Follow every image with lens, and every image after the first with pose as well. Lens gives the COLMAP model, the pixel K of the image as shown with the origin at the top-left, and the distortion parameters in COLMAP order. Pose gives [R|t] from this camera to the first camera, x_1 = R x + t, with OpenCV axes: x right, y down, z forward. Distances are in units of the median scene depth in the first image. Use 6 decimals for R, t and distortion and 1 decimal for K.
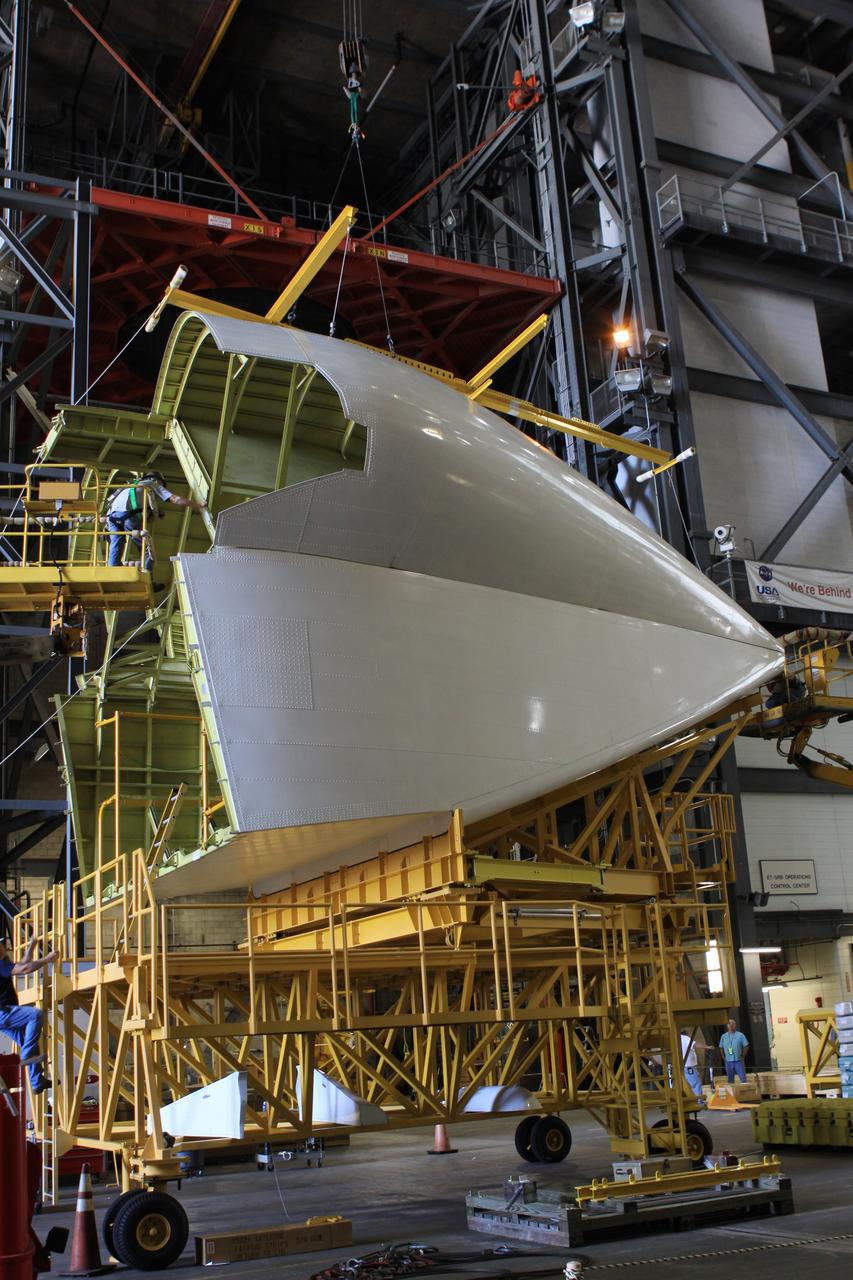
lens RADIAL K [[1415.8, 0, 426.5], [0, 1415.8, 640.0], [0, 0, 1]] dist [-0.094921, 0.040034]
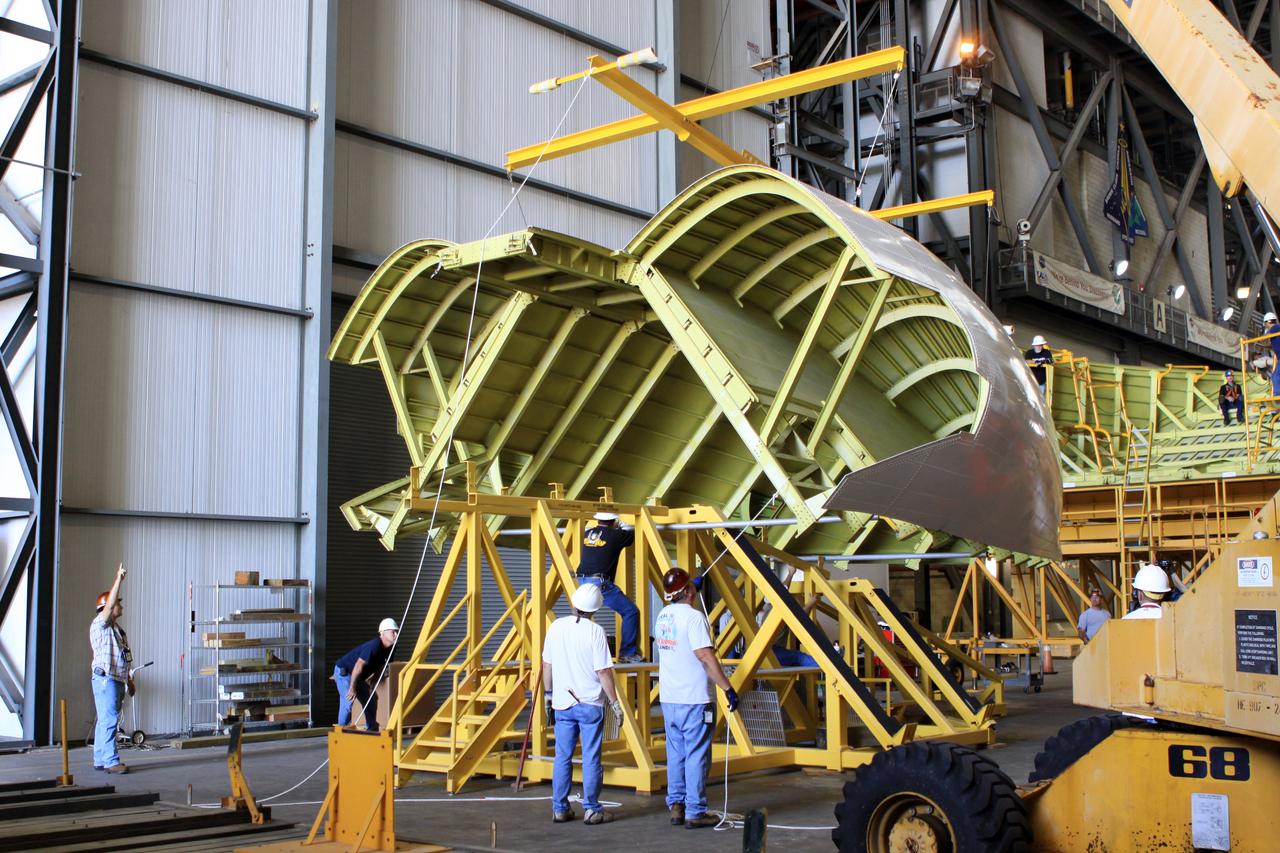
lens RADIAL K [[1516.7, 0, 640.0], [0, 1516.7, 426.5], [0, 0, 1]] dist [-0.090804, 0.044098]
pose [[0.914543, 0.104242, 0.390826, -0.560591], [-0.159447, 0.980891, 0.111485, 0.004625], [-0.371736, -0.164274, 0.913688, -0.124595]]
